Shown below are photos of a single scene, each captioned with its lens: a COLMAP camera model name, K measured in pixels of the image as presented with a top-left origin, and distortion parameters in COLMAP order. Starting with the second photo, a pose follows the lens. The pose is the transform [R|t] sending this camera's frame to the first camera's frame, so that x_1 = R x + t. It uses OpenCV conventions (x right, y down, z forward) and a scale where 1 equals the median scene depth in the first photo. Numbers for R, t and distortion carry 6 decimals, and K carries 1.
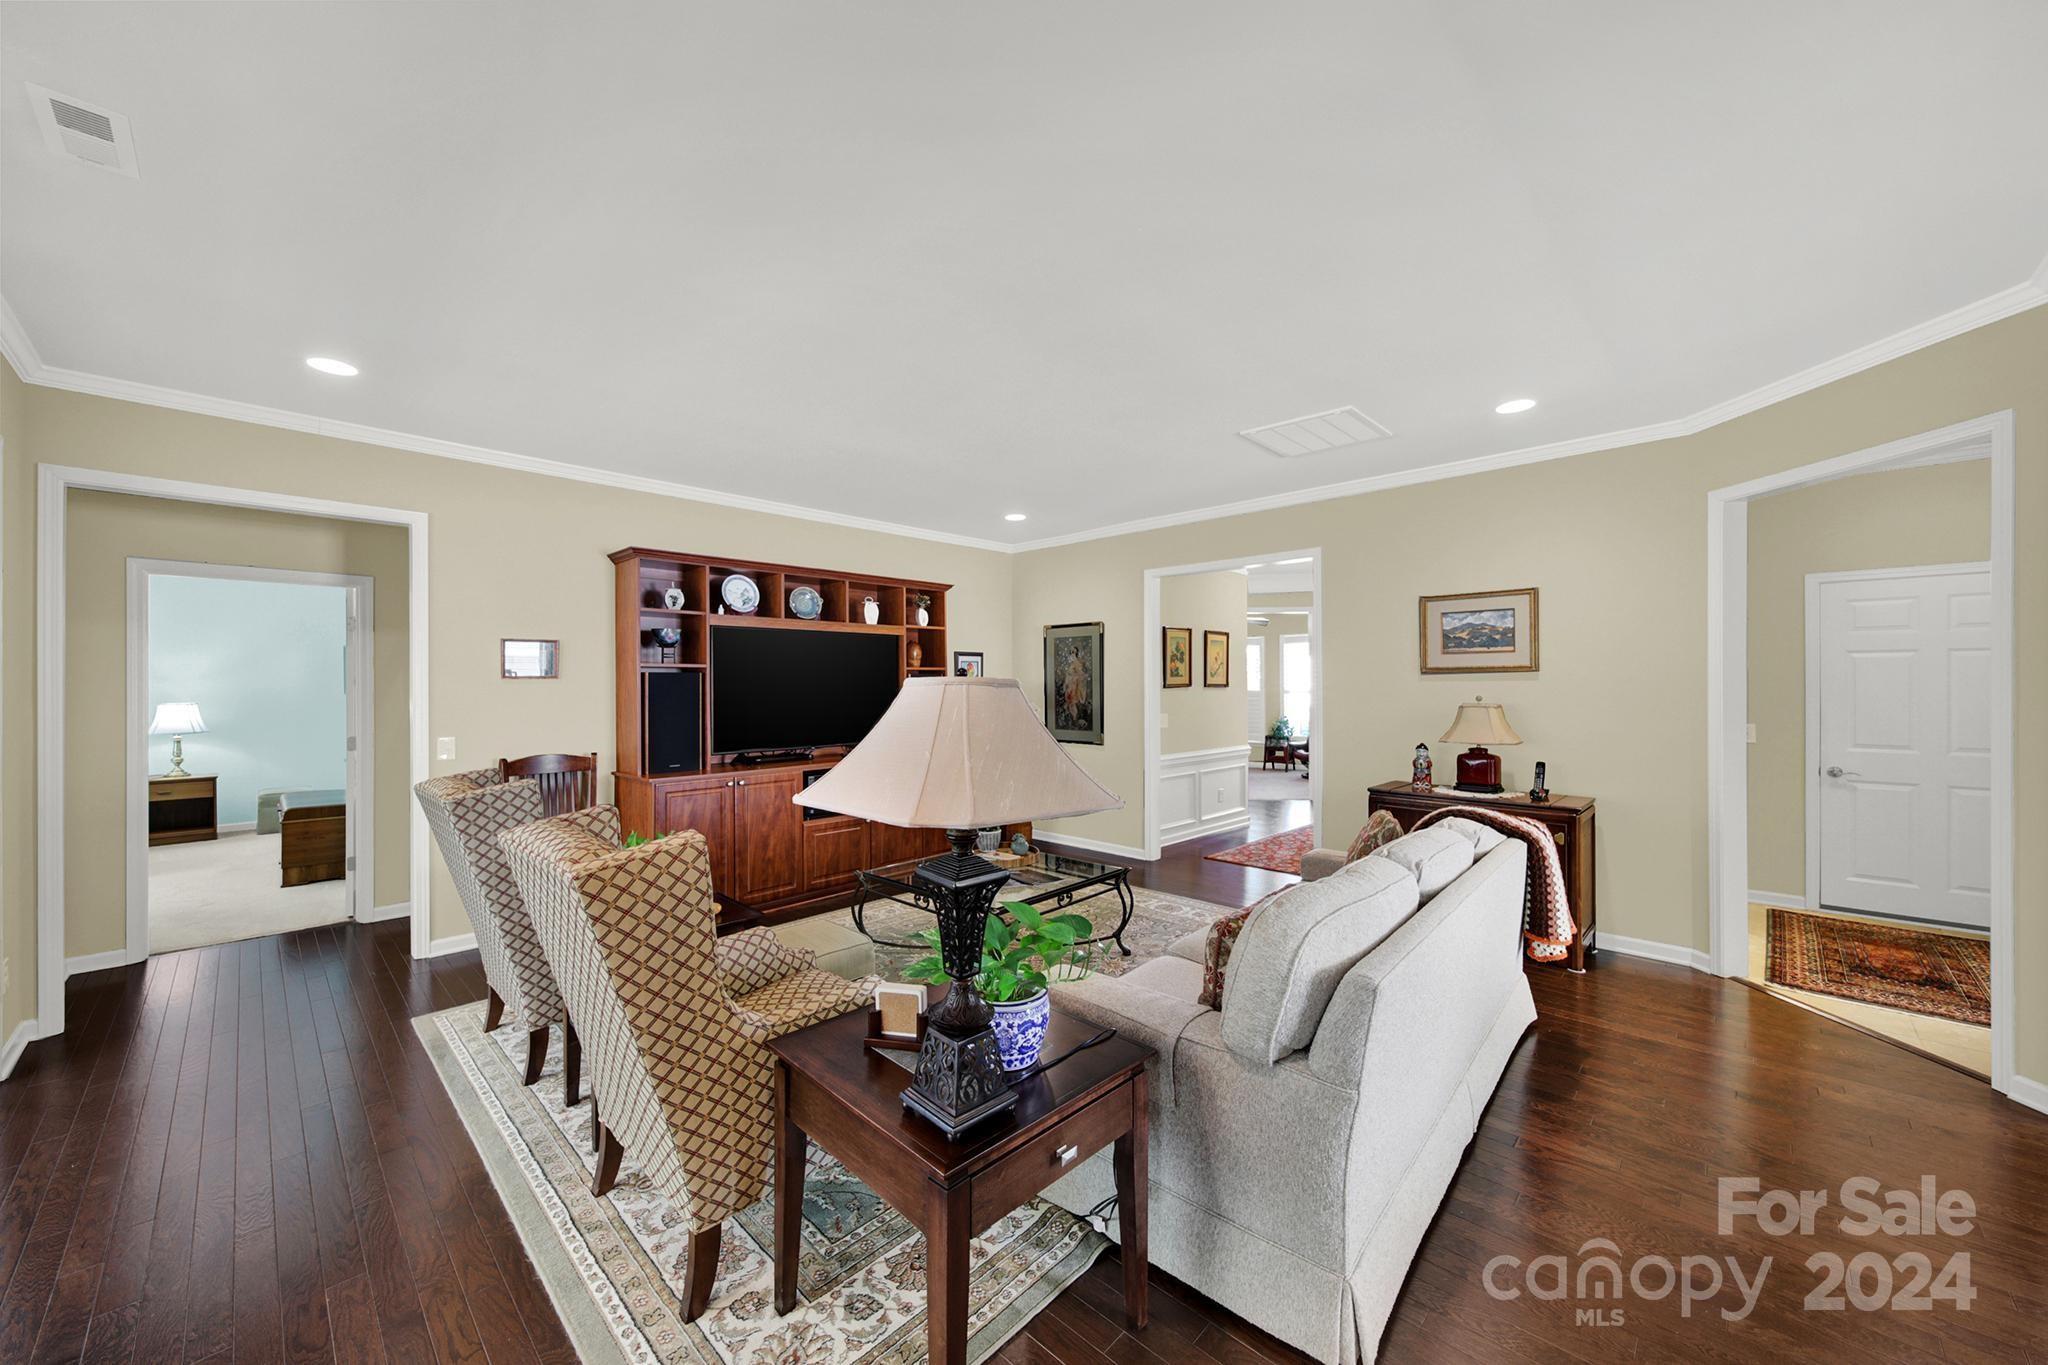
lens RADIAL K [[745.2, 0, 1023.1], [0, 745.2, 678.7], [0, 0, 1]] dist [-0.002183, -0.000311]
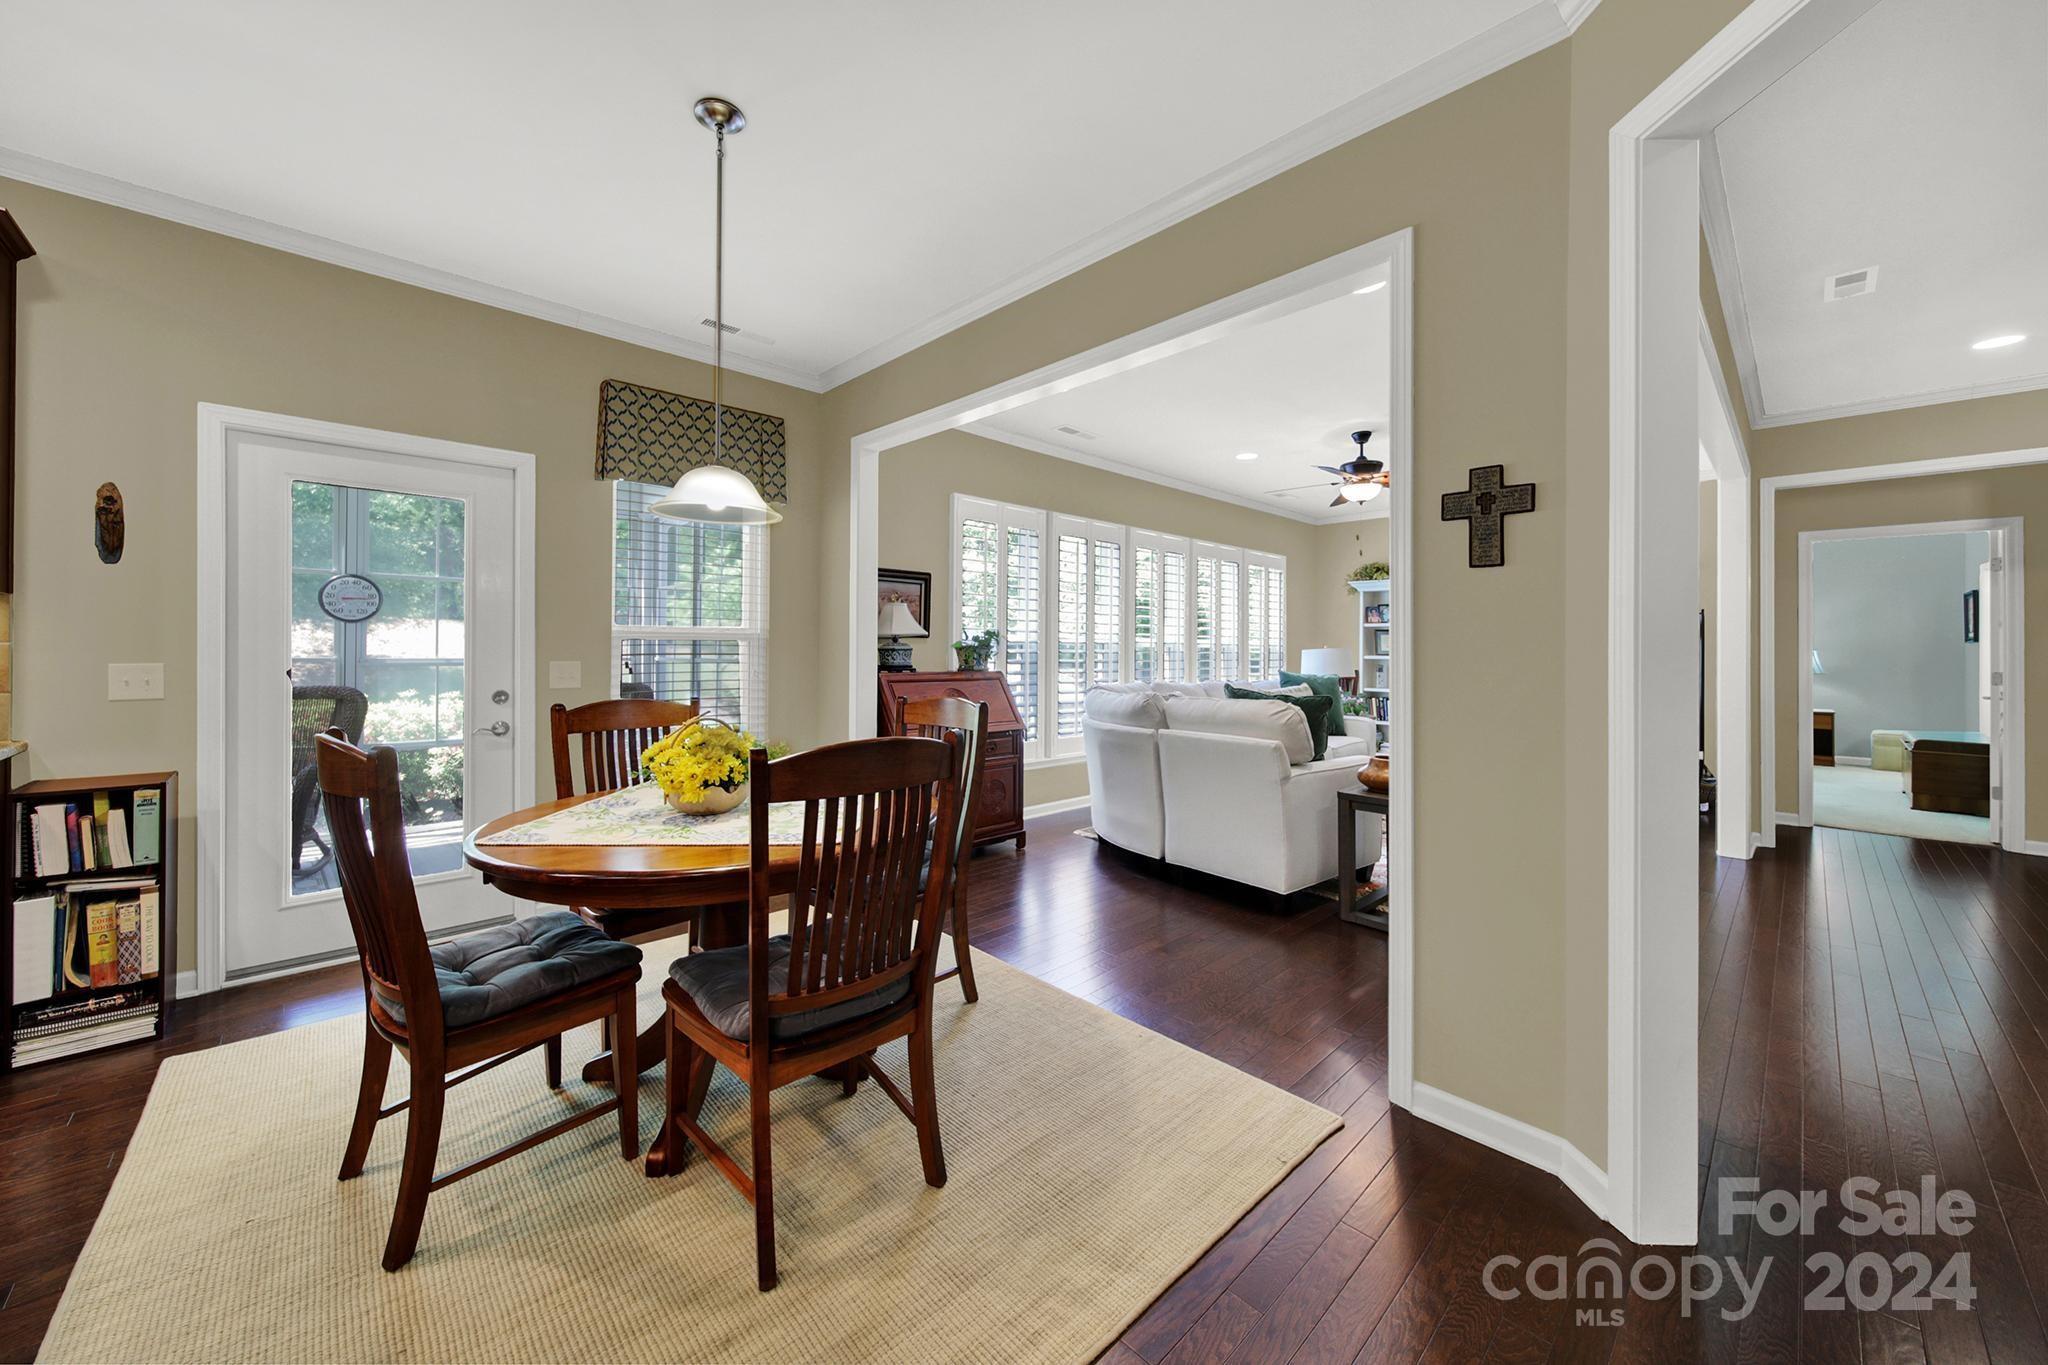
lens RADIAL K [[750.9, 0, 1018.3], [0, 750.9, 646.4], [0, 0, 1]] dist [-0.001431, -0.000101]
pose [[-0.046229, -0.006442, -0.998910, 0.191984], [0.003637, 0.999971, -0.006617, 0.040701], [0.998924, -0.003939, -0.046204, -0.292704]]
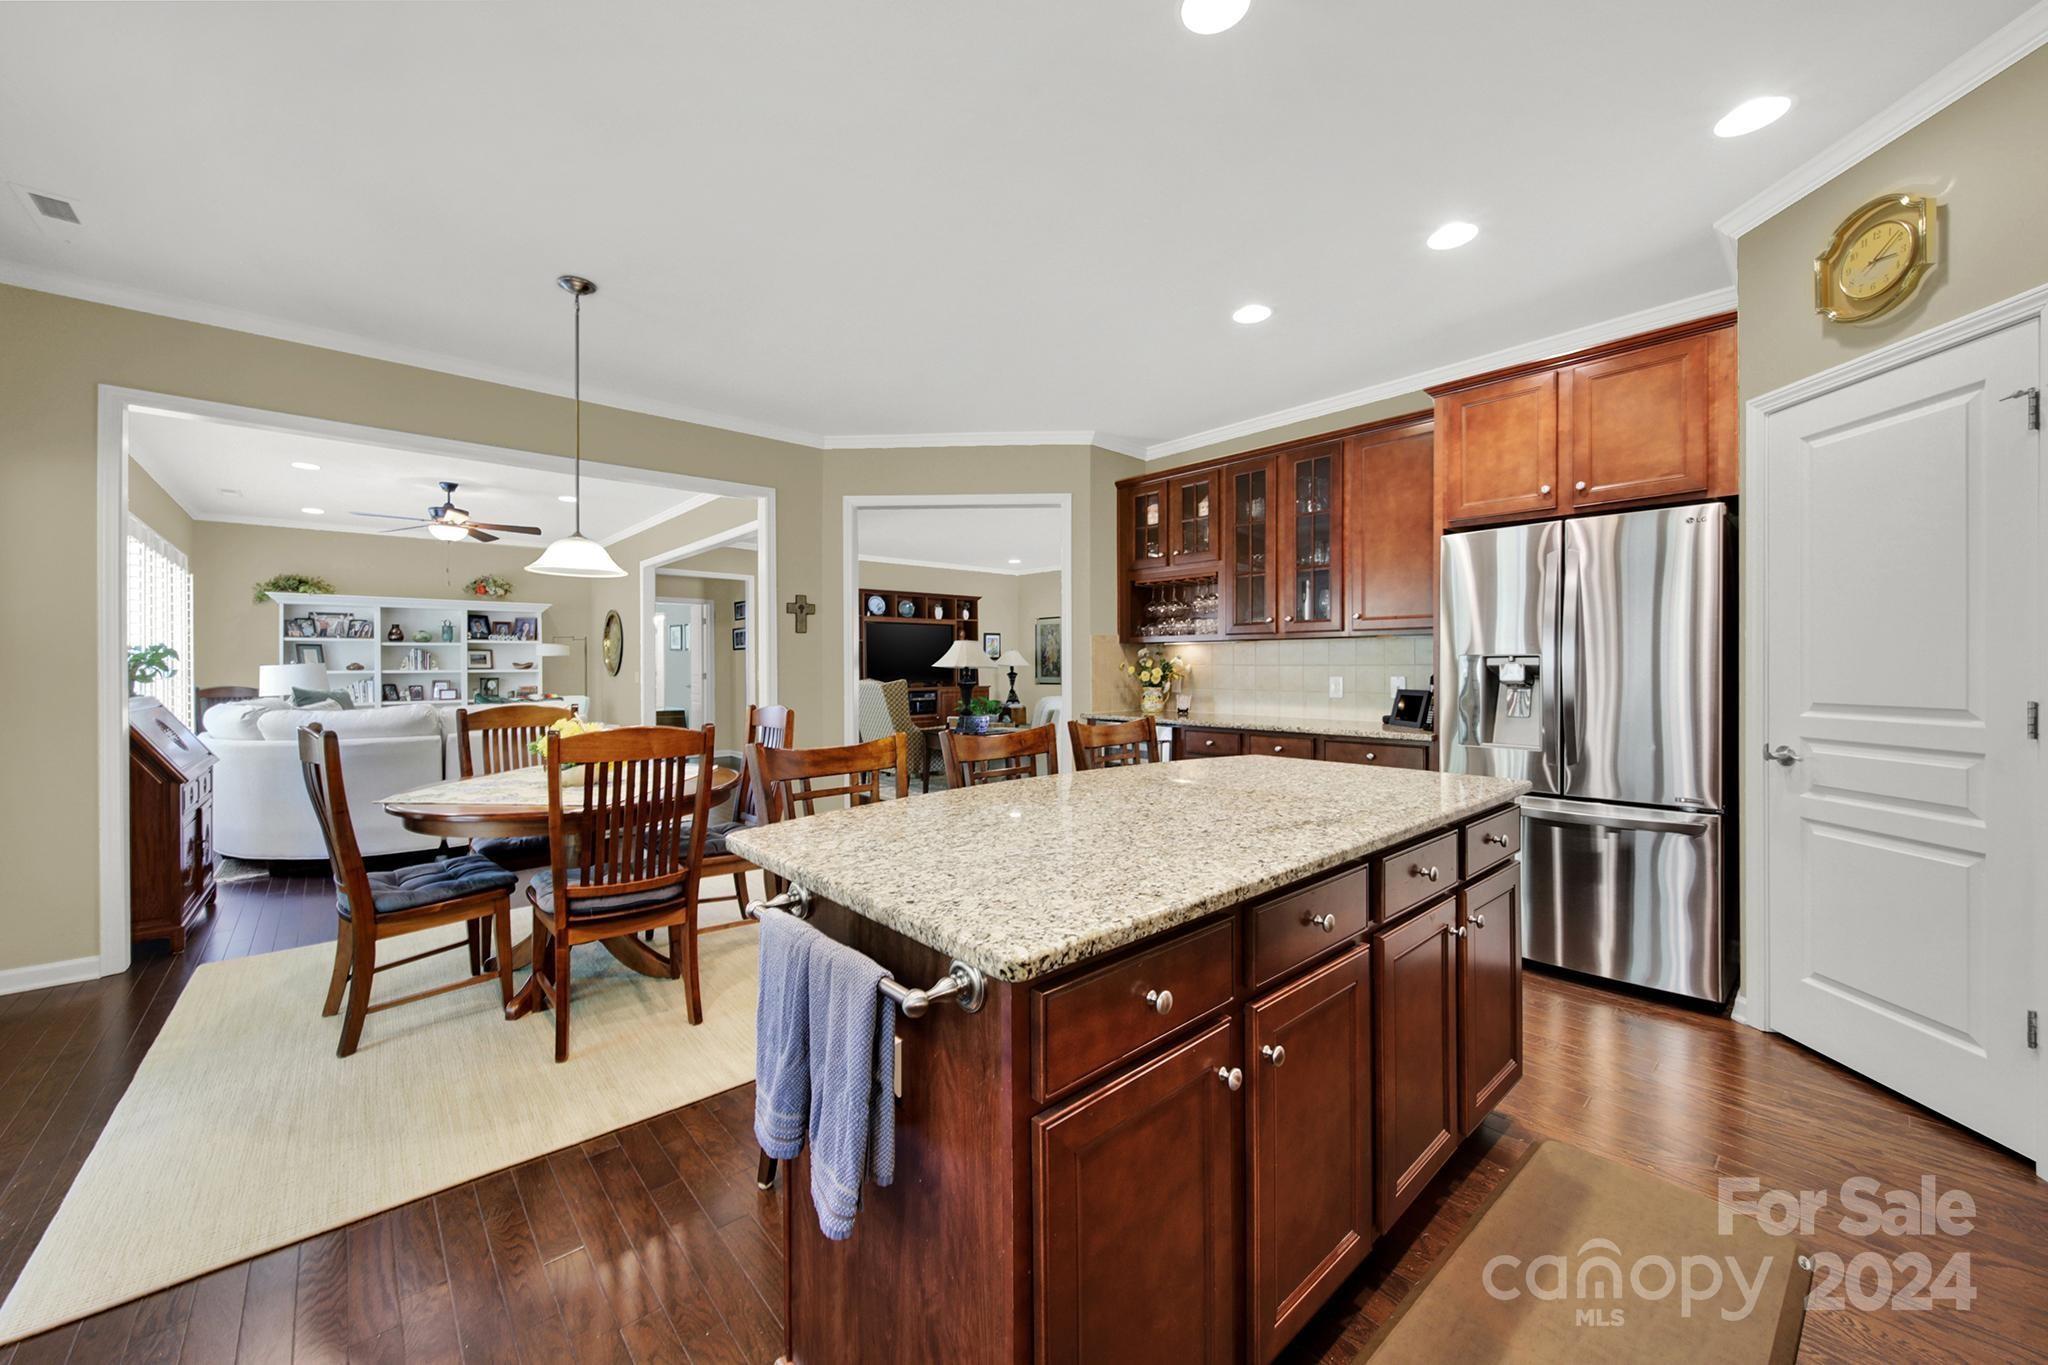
lens RADIAL K [[745.2, 0, 1023.1], [0, 745.2, 678.7], [0, 0, 1]] dist [-0.002183, -0.000311]
pose [[0.997304, -0.001798, -0.073365, 0.170907], [0.003805, 0.999622, 0.027230, 0.033251], [0.073288, -0.027436, 0.996933, -1.007758]]
